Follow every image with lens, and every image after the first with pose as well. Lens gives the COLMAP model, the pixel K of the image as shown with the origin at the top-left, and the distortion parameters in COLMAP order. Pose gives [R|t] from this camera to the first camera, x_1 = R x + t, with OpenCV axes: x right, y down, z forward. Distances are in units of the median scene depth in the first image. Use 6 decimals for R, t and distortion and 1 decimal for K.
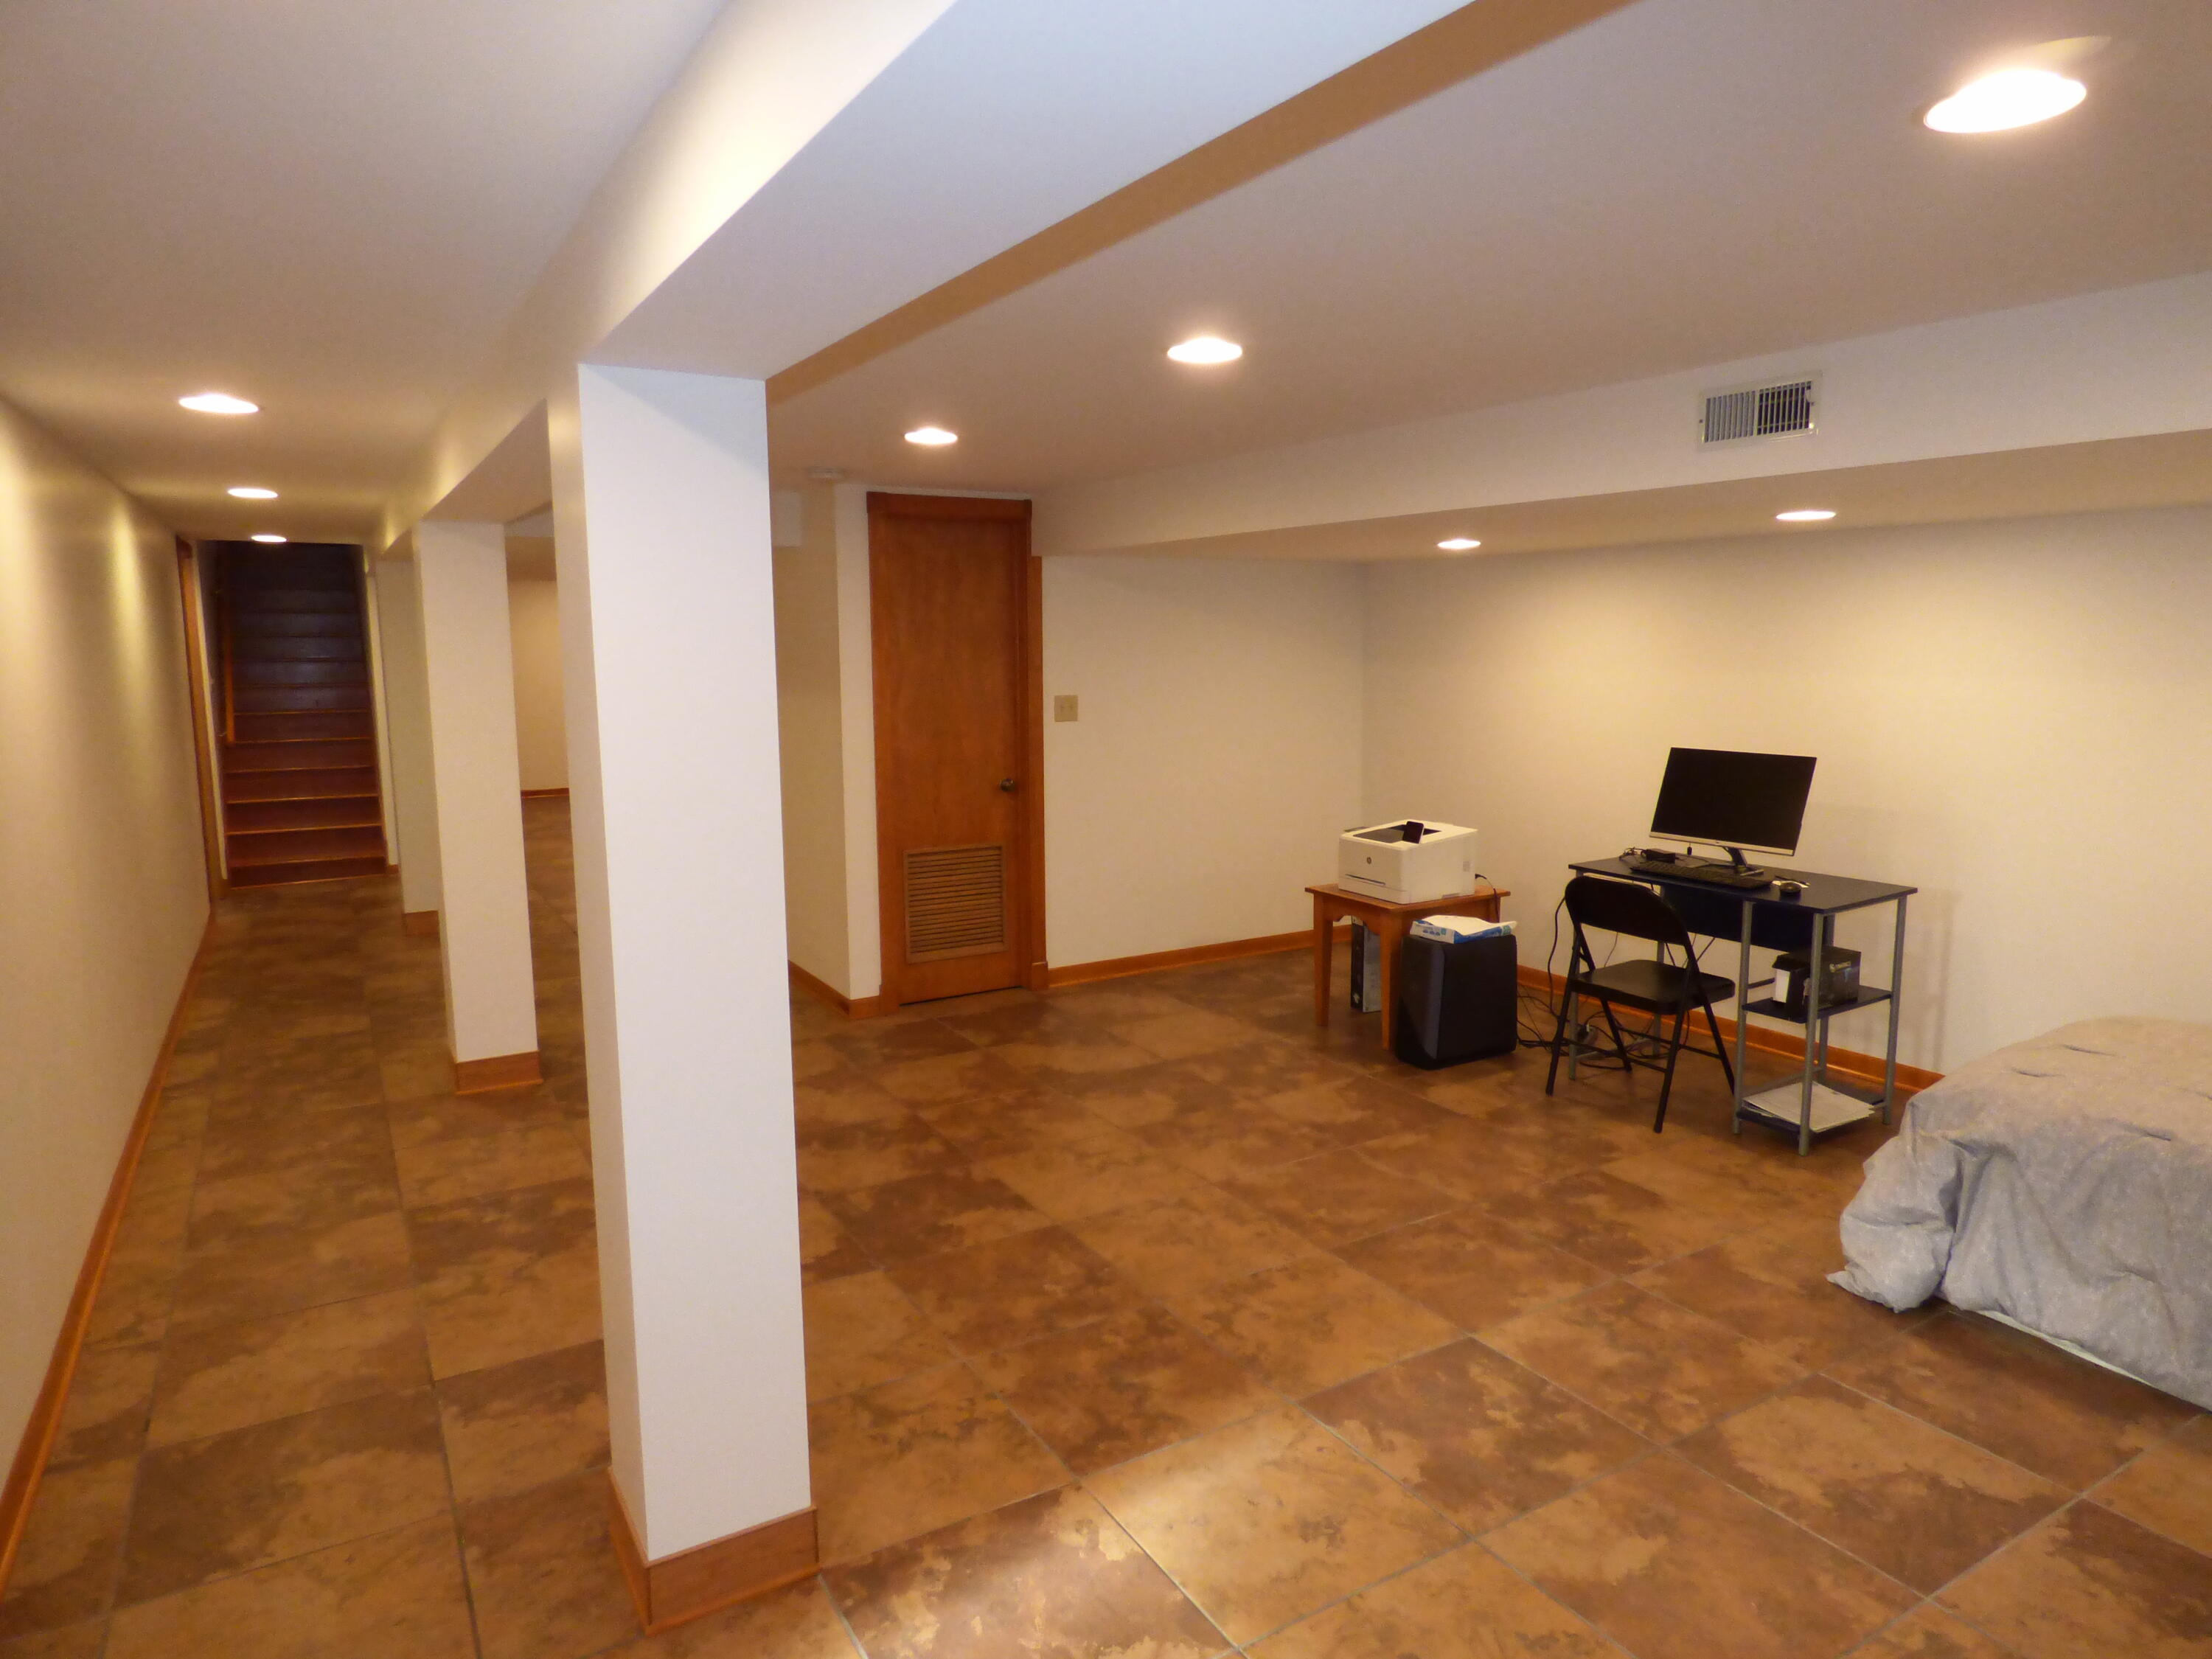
lens RADIAL K [[1365.1, 0, 1112.4], [0, 1365.1, 833.9], [0, 0, 1]] dist [-0.003524, -0.012645]
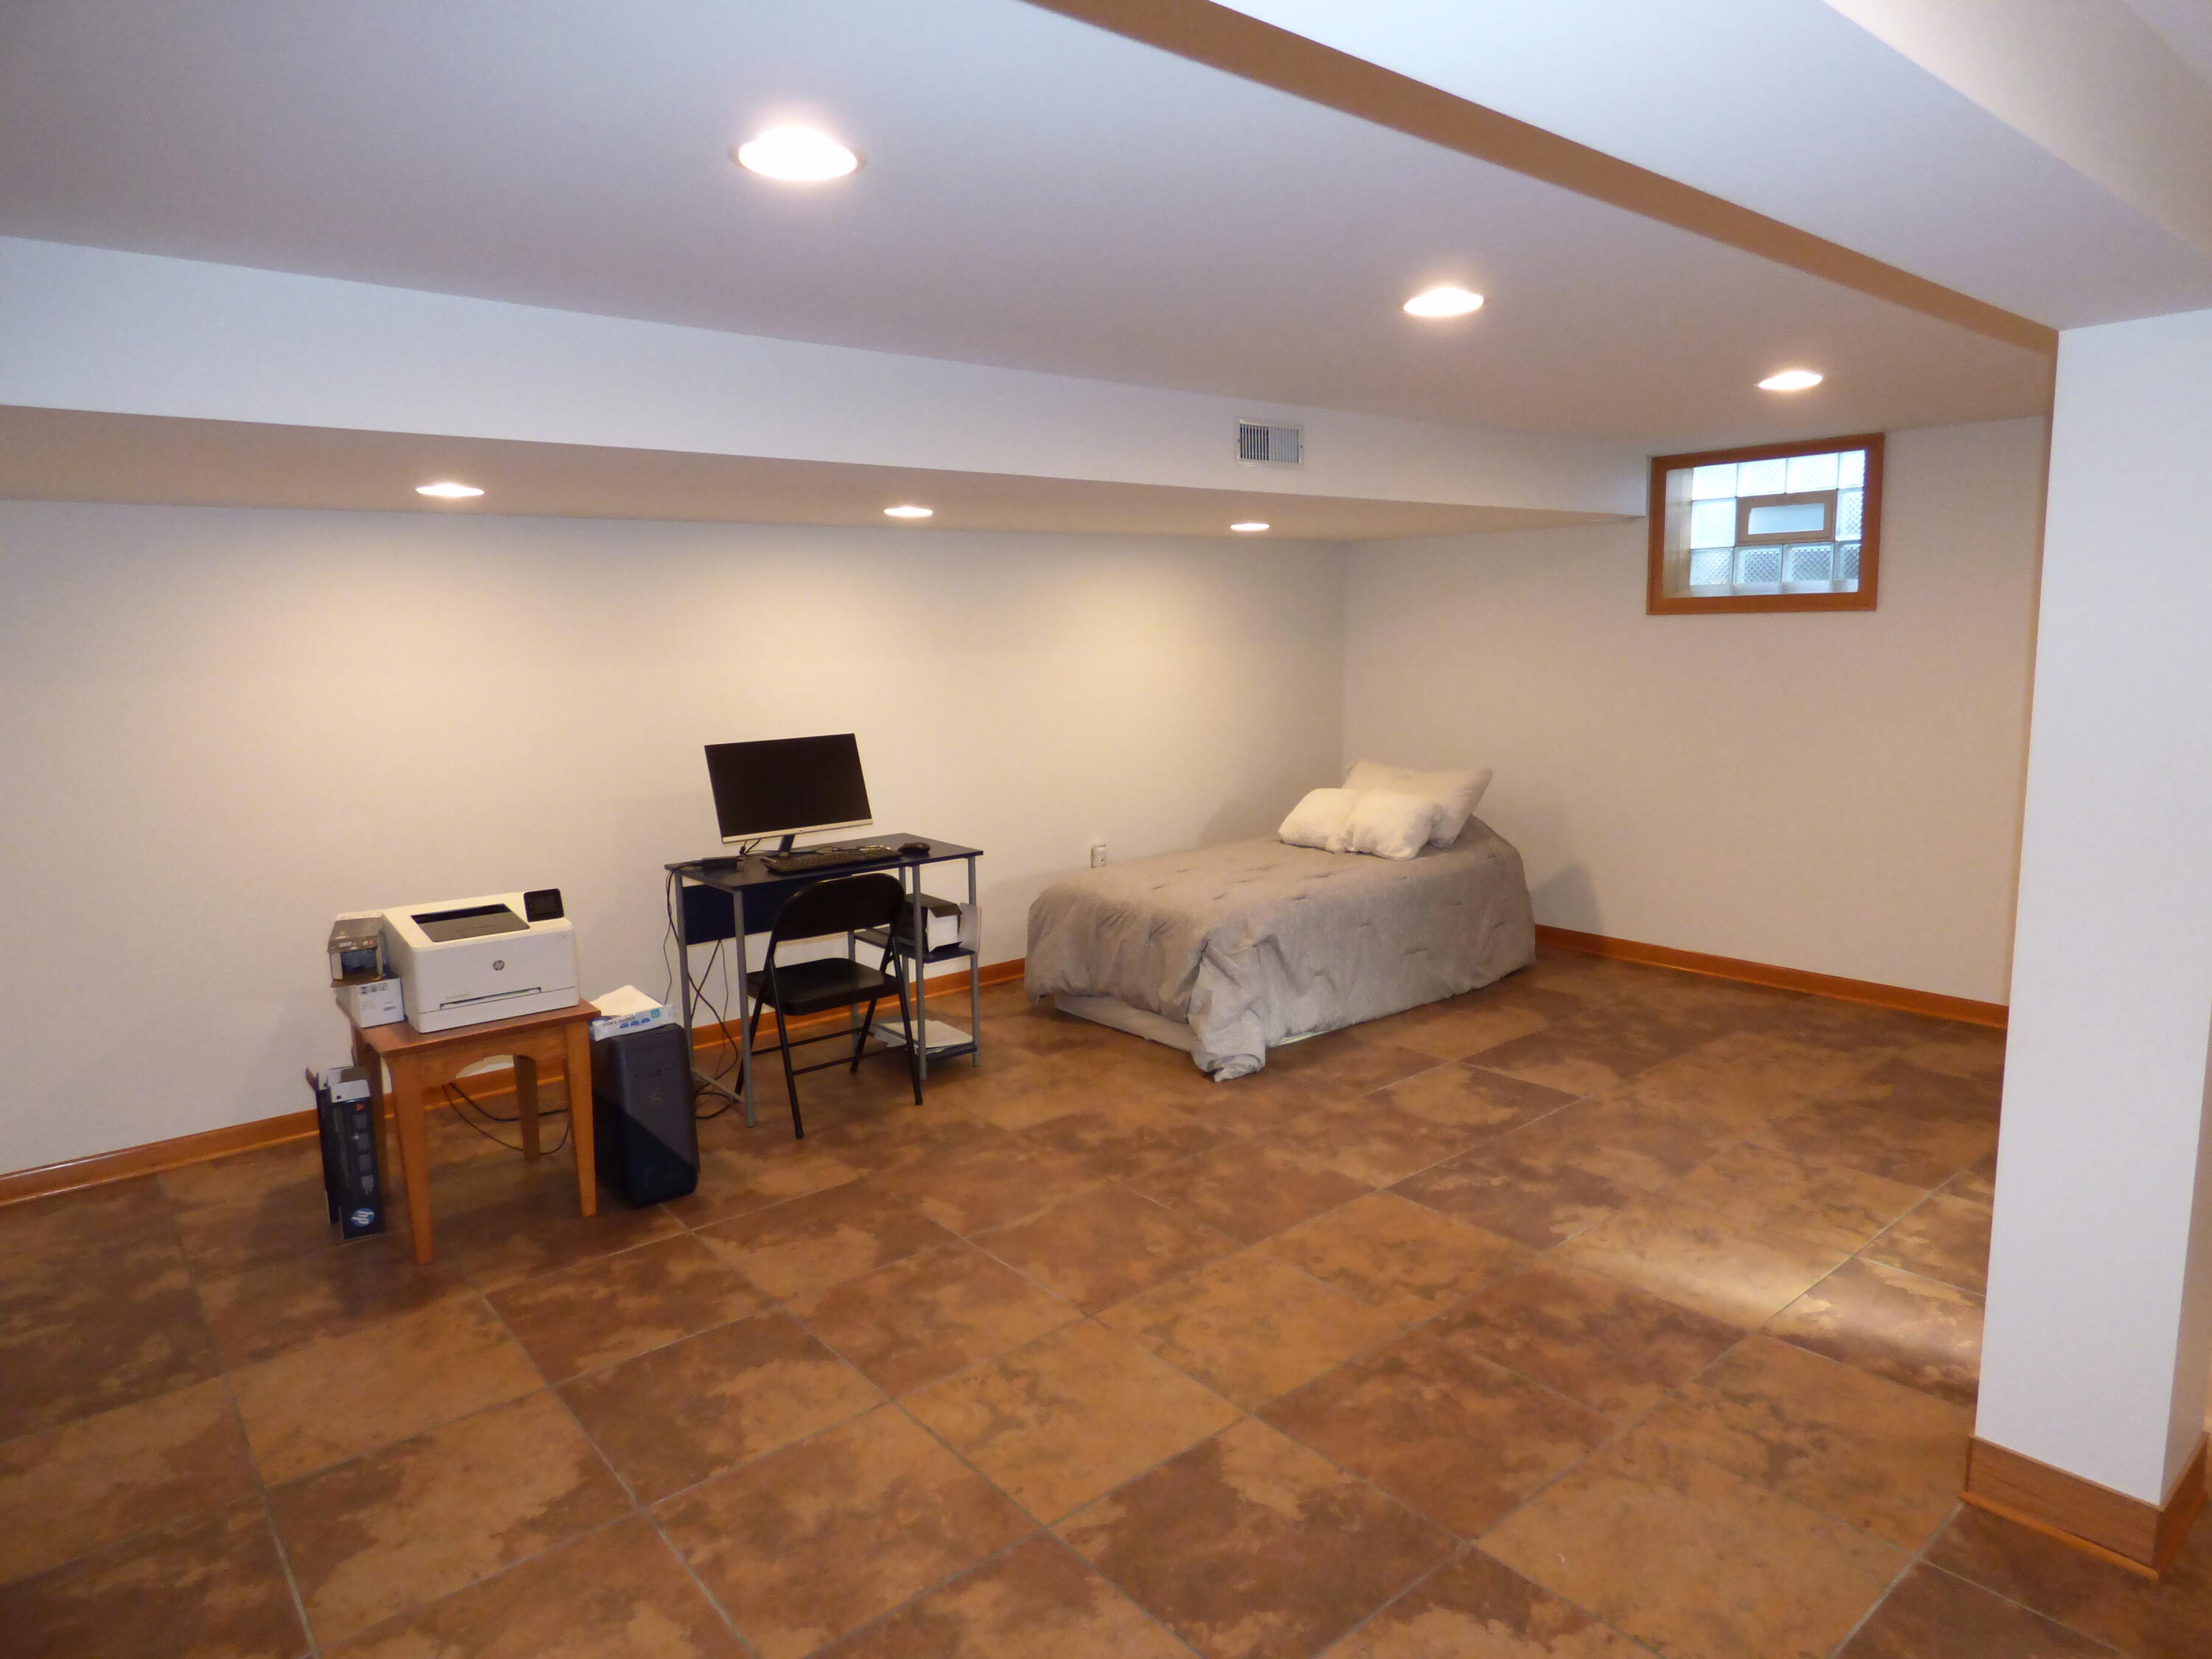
lens RADIAL K [[1365.1, 0, 1113.4], [0, 1365.1, 821.3], [0, 0, 1]] dist [-0.003524, -0.012645]
pose [[-0.172374, -0.128833, 0.976570, -0.718683], [0.157264, 0.975094, 0.156397, -0.151261], [-0.972397, 0.180538, -0.147820, 1.164697]]
